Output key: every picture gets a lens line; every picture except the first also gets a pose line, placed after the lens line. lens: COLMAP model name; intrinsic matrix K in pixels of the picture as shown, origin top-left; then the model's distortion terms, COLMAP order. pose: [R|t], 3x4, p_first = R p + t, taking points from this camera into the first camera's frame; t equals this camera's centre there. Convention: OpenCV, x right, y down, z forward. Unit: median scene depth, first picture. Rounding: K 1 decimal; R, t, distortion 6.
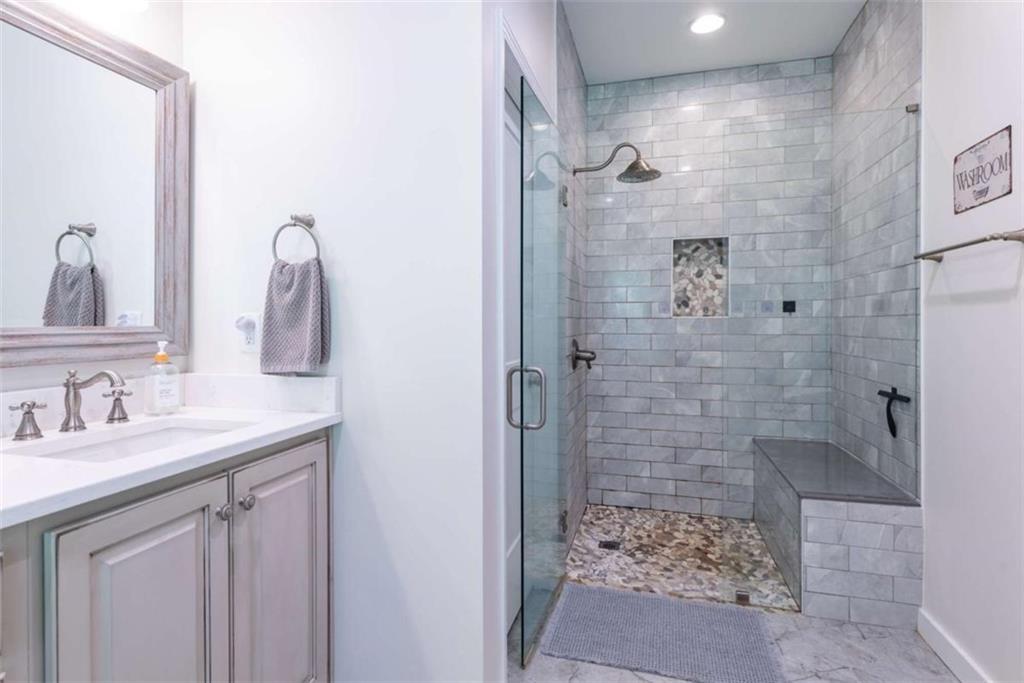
lens RADIAL K [[528.8, 0, 515.4], [0, 528.8, 330.7], [0, 0, 1]] dist [0.019862, -0.000984]
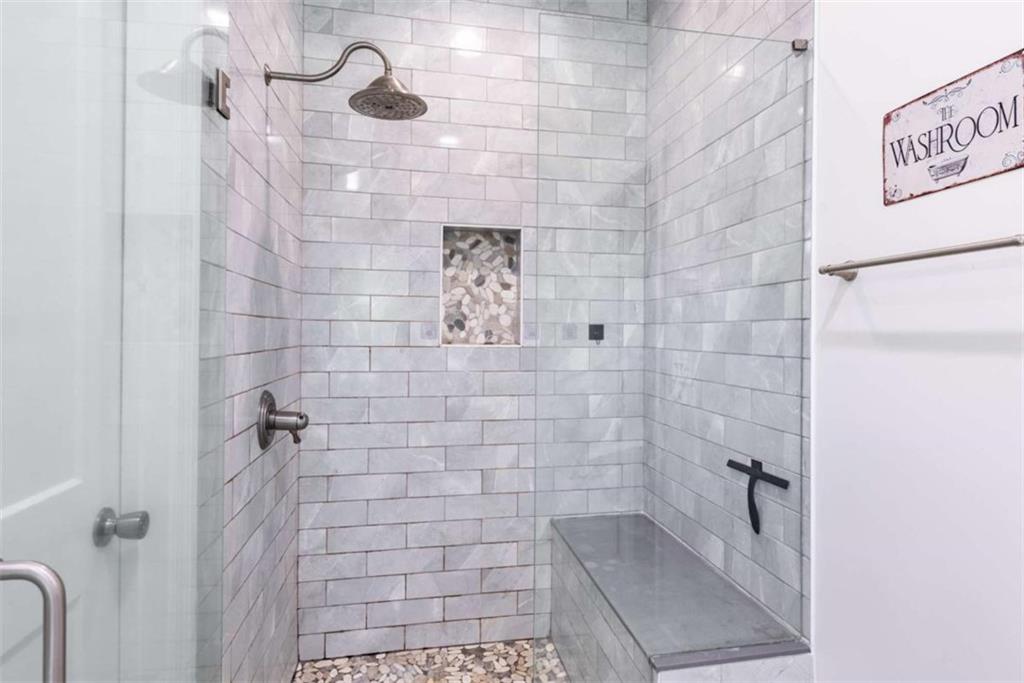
lens RADIAL K [[528.8, 0, 515.4], [0, 528.8, 330.7], [0, 0, 1]] dist [0.019862, -0.000984]
pose [[0.900114, 0.008953, 0.435562, 0.100011], [-0.005231, 0.999939, -0.009745, -0.039239], [-0.435623, 0.006493, 0.900106, 0.393773]]
